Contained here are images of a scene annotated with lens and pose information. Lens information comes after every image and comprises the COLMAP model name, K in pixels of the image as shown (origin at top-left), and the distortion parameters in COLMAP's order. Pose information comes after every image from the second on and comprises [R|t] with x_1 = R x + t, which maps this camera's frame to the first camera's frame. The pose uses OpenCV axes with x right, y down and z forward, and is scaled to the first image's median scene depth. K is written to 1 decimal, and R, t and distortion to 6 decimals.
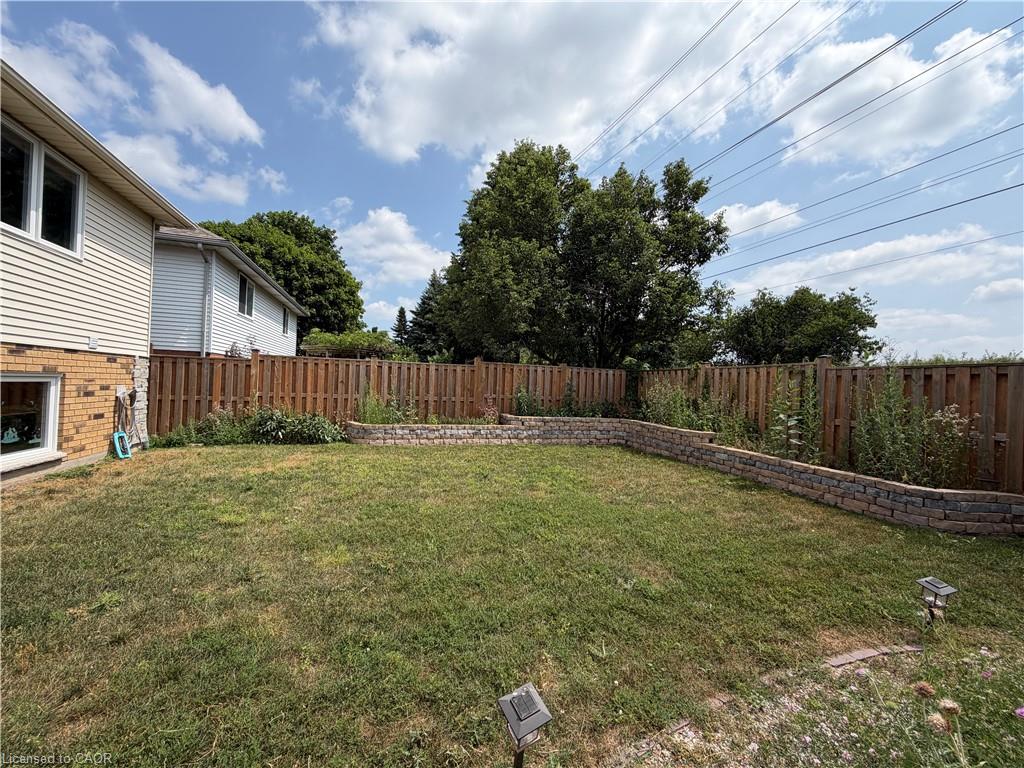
lens RADIAL K [[408.9, 0, 509.4], [0, 408.9, 378.6], [0, 0, 1]] dist [0.005022, -0.000257]
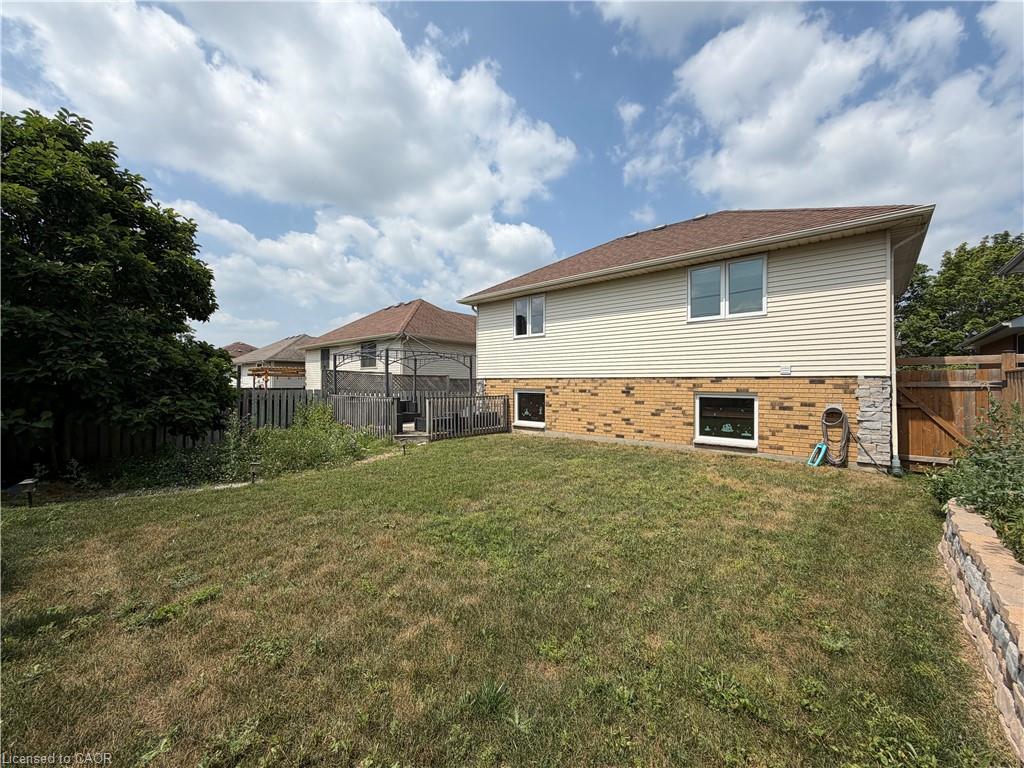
lens RADIAL K [[408.9, 0, 508.4], [0, 408.9, 379.5], [0, 0, 1]] dist [0.005022, -0.000257]
pose [[-0.862286, -0.038650, -0.504945, 0.260960], [-0.022283, 0.999013, -0.038415, 0.008778], [0.505932, -0.021873, -0.862296, 1.024393]]
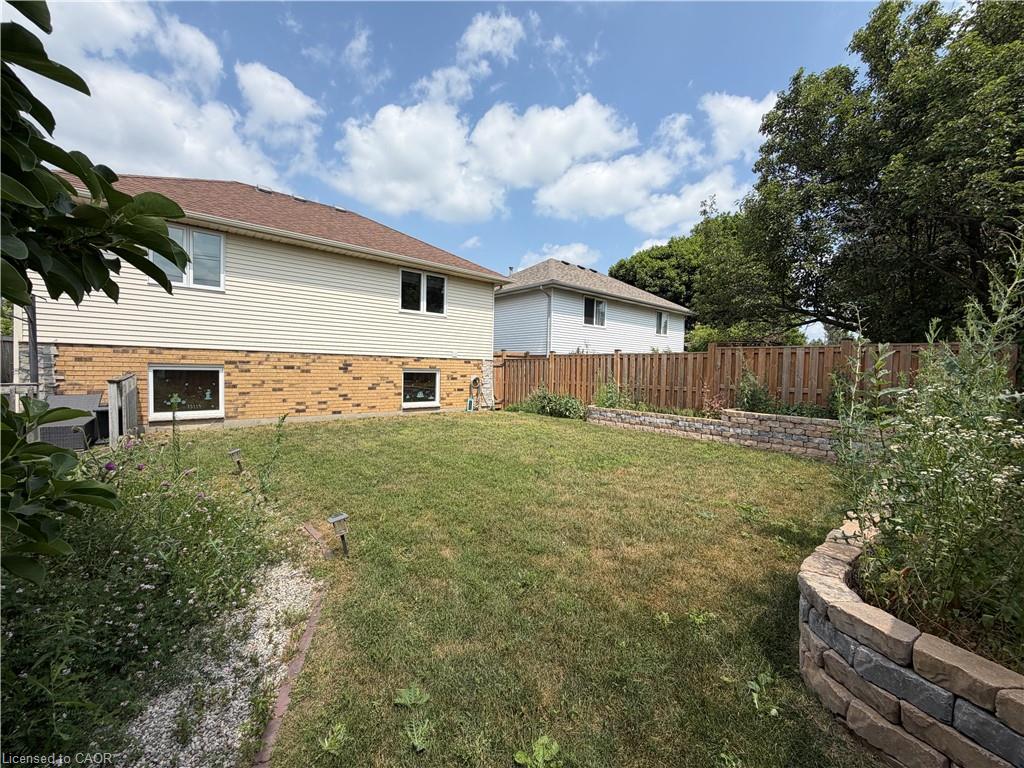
lens RADIAL K [[408.9, 0, 506.8], [0, 408.9, 384.0], [0, 0, 1]] dist [0.005022, -0.000257]
pose [[0.388078, 0.008249, -0.921589, 0.618036], [0.008856, 0.999880, 0.012679, 0.024383], [0.921584, -0.013082, 0.387959, 0.261835]]
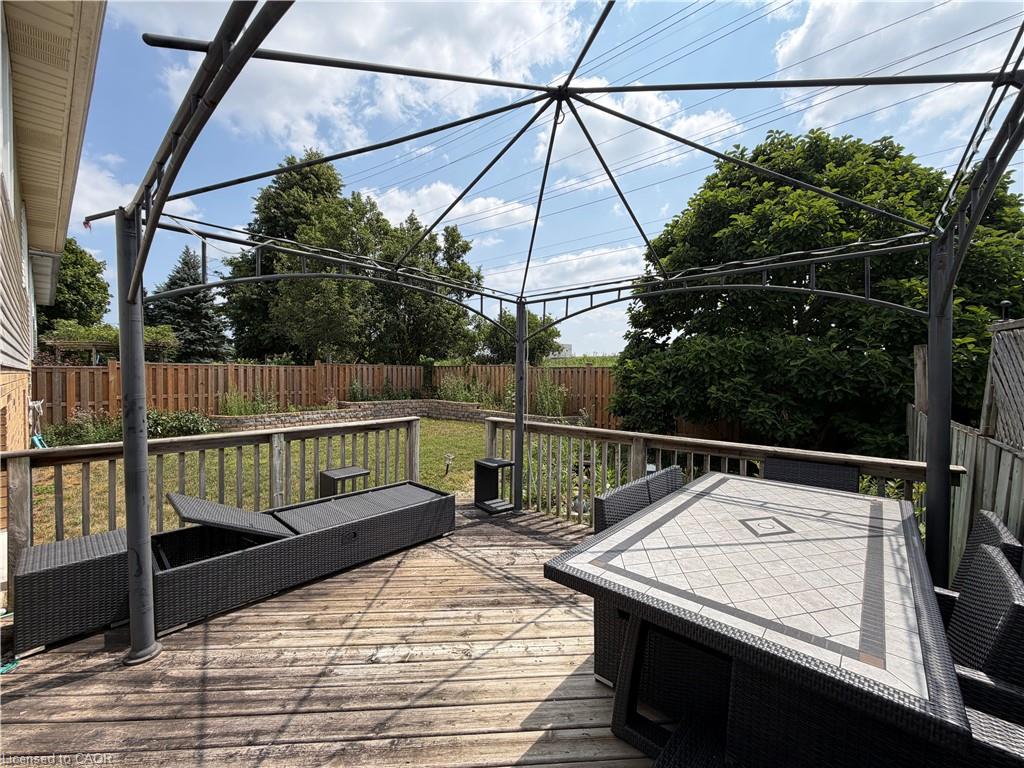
lens RADIAL K [[408.9, 0, 509.3], [0, 408.9, 382.7], [0, 0, 1]] dist [0.005022, -0.000257]
pose [[0.852706, -0.042747, 0.520640, -0.261128], [0.016207, 0.998331, 0.055423, -0.045502], [-0.522140, -0.038821, 0.851976, -0.488322]]
